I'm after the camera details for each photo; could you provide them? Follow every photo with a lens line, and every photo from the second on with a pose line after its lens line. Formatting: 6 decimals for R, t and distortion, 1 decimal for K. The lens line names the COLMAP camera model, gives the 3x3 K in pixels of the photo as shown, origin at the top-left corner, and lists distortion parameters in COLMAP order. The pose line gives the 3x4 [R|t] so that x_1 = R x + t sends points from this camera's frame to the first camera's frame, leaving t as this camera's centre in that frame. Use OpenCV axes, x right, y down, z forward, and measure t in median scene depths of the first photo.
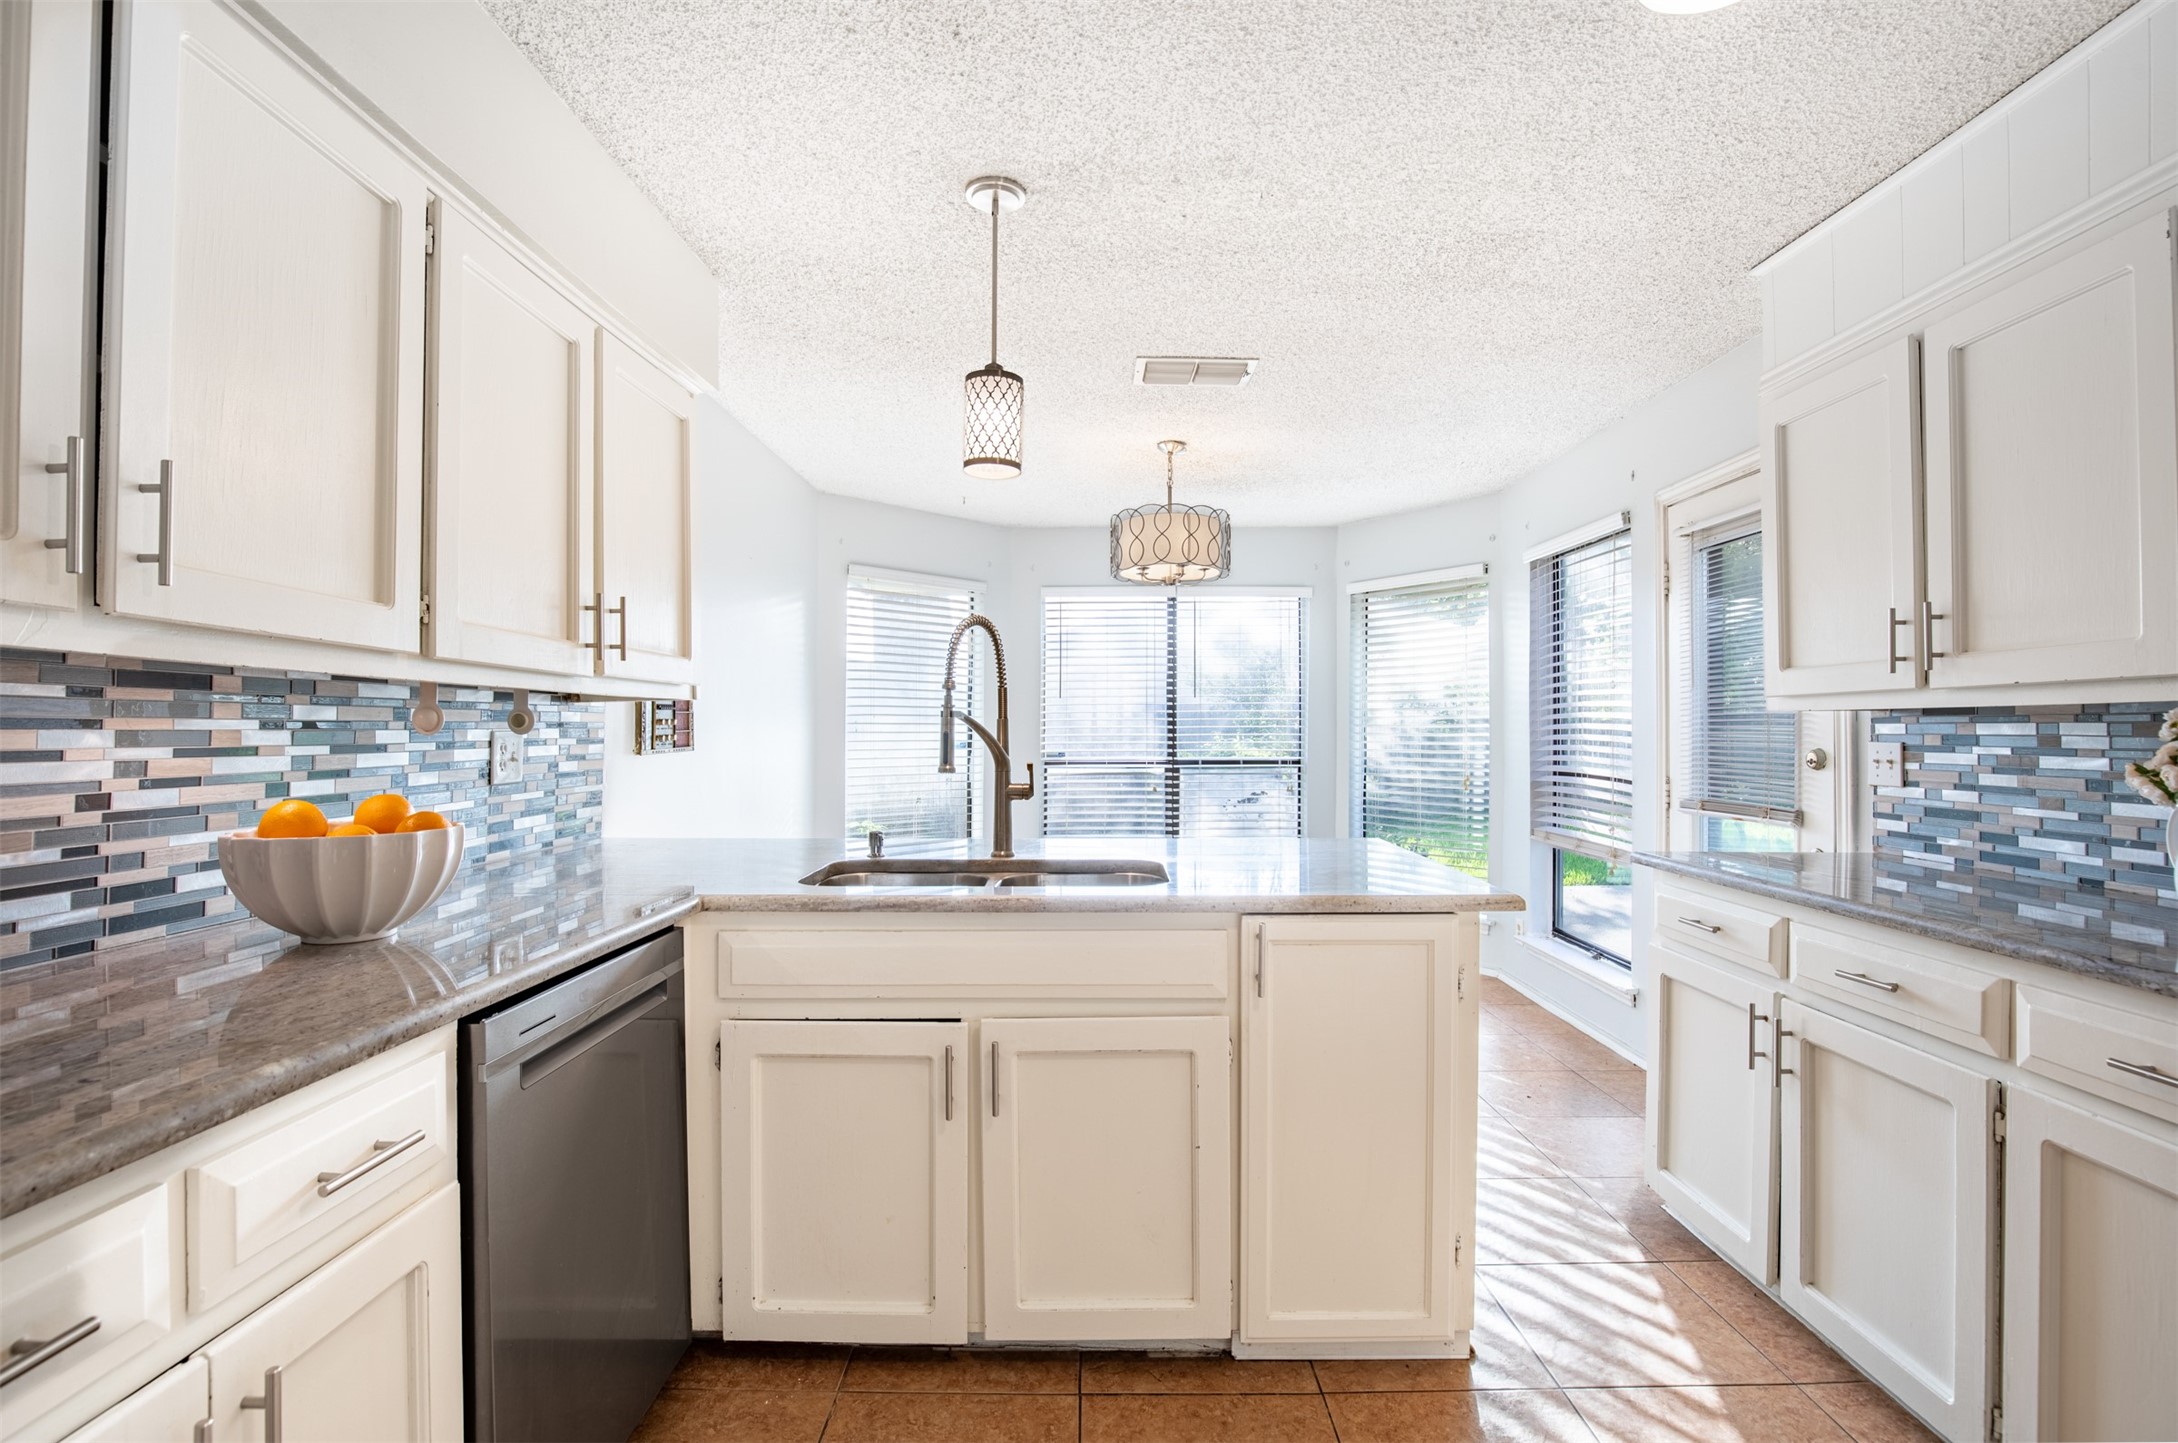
lens RADIAL K [[1003.2, 0, 1093.2], [0, 1003.2, 722.1], [0, 0, 1]] dist [-0.022508, 0.002749]
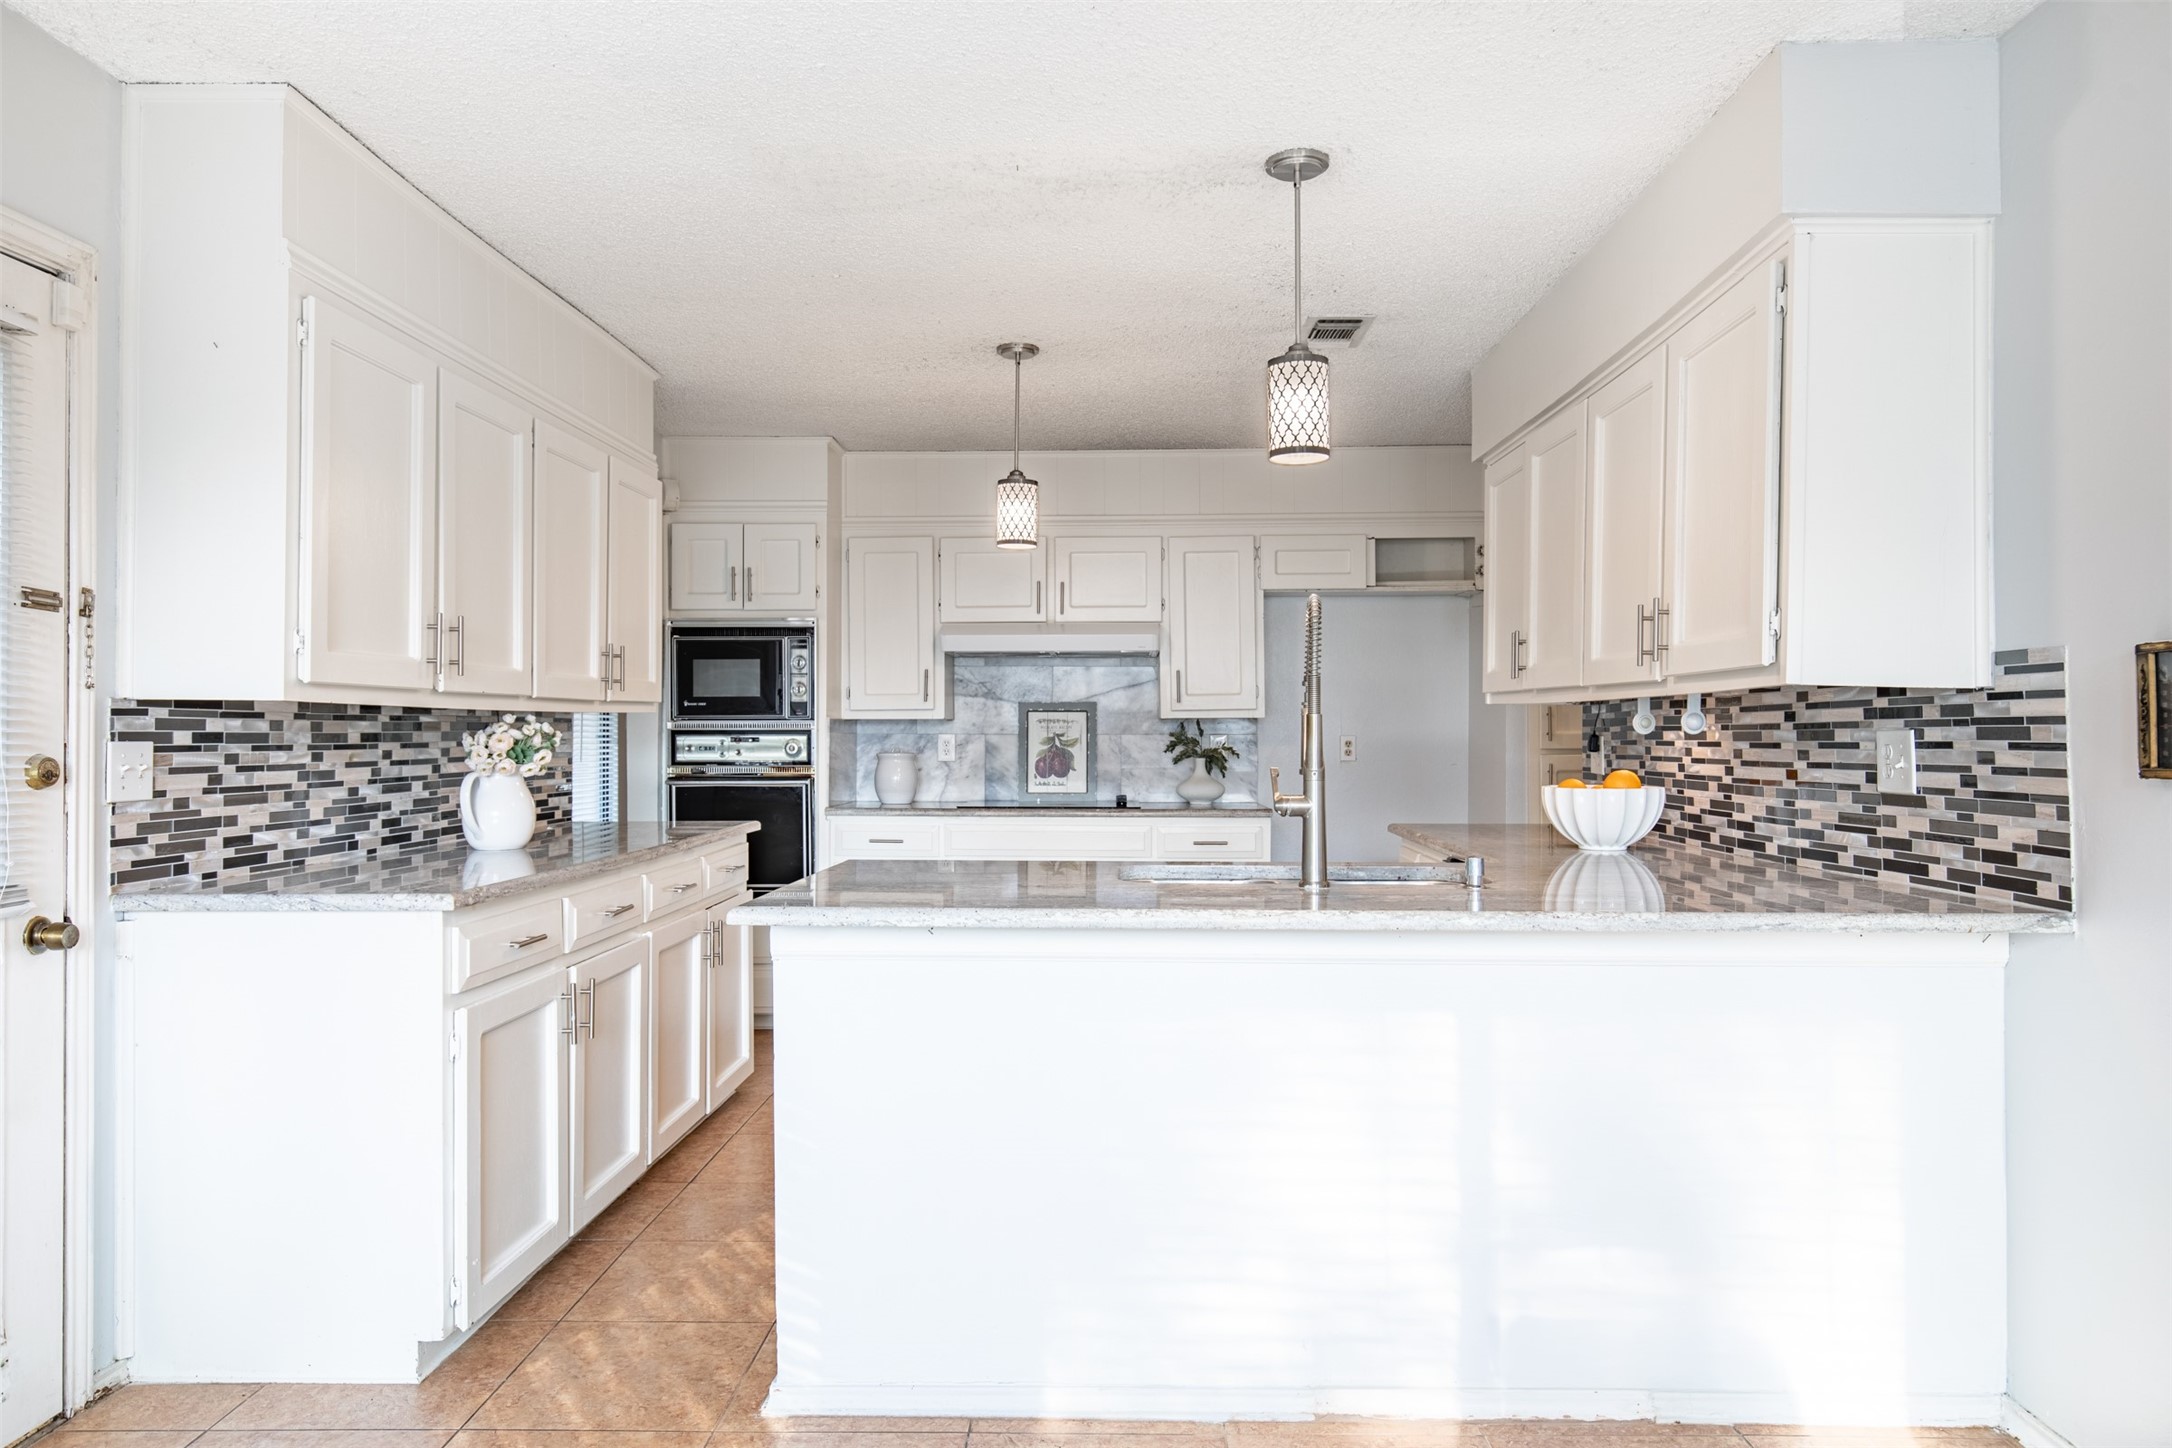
lens RADIAL K [[1441.0, 0, 1119.7], [0, 1441.0, 730.6], [0, 0, 1]] dist [0.001340, -0.000670]
pose [[-0.999932, -0.001927, -0.011524, 0.085176], [-0.001805, 0.999943, -0.010564, 0.024310], [0.011544, -0.010542, -0.999878, 2.368174]]
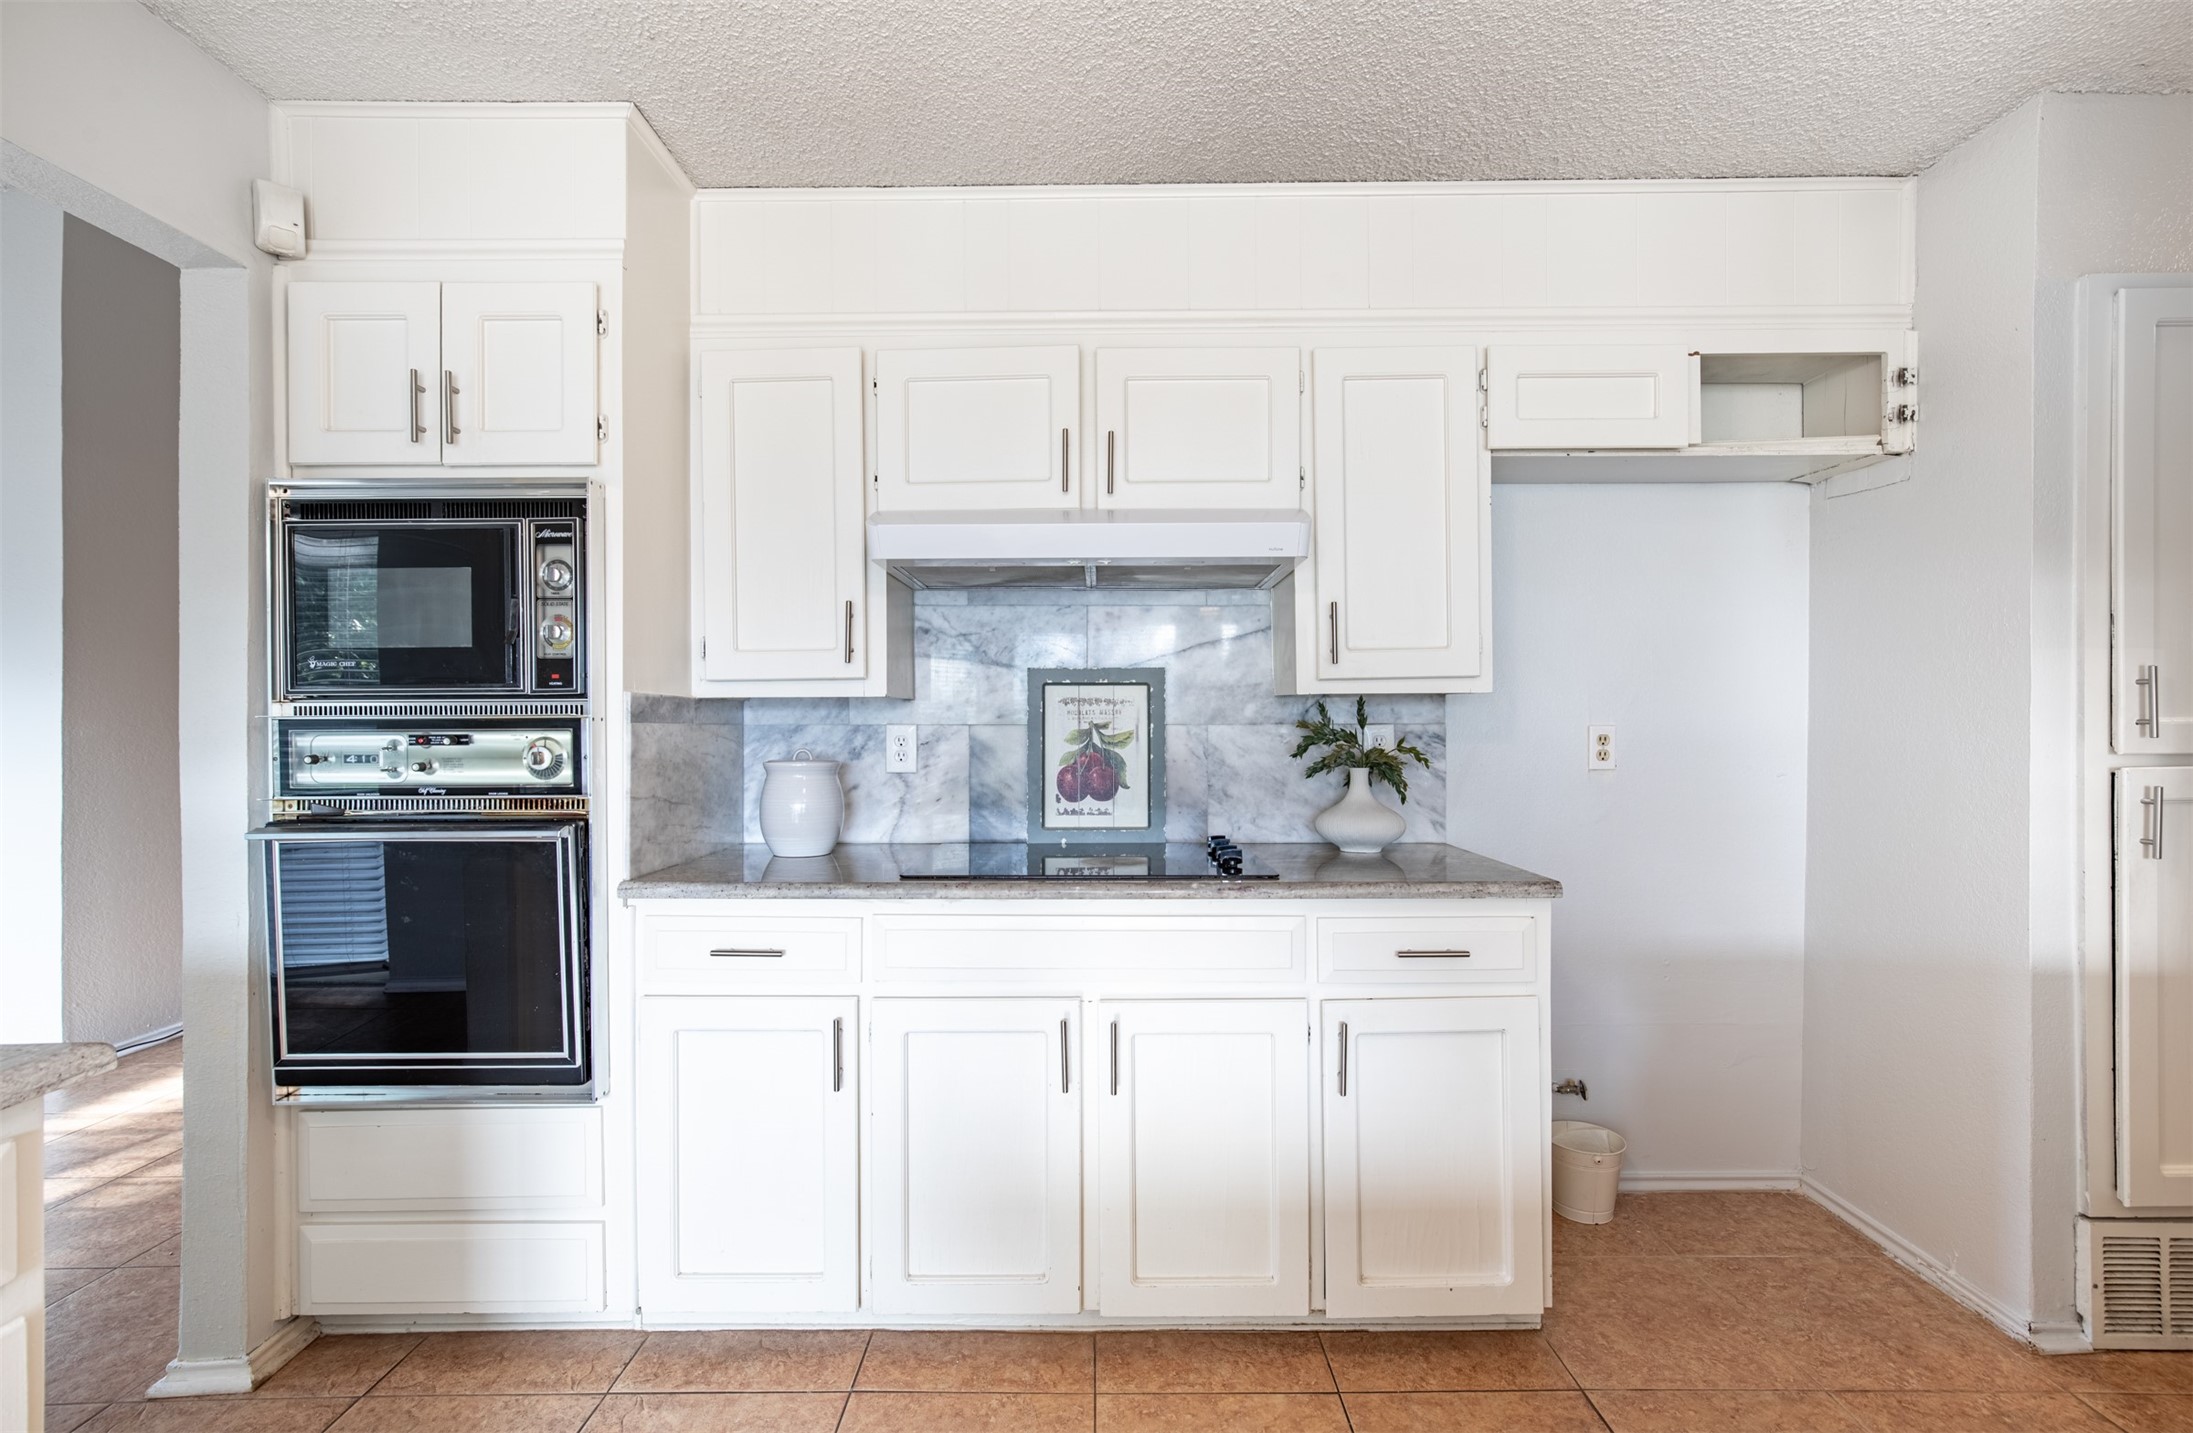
lens RADIAL K [[1017.6, 0, 1102.7], [0, 1017.6, 721.9], [0, 0, 1]] dist [0.000241, 0.000036]
pose [[-0.999977, 0.001022, -0.006644, 0.176316], [0.001052, 0.999990, -0.004447, 0.003892], [0.006639, -0.004454, -0.999968, 0.655518]]
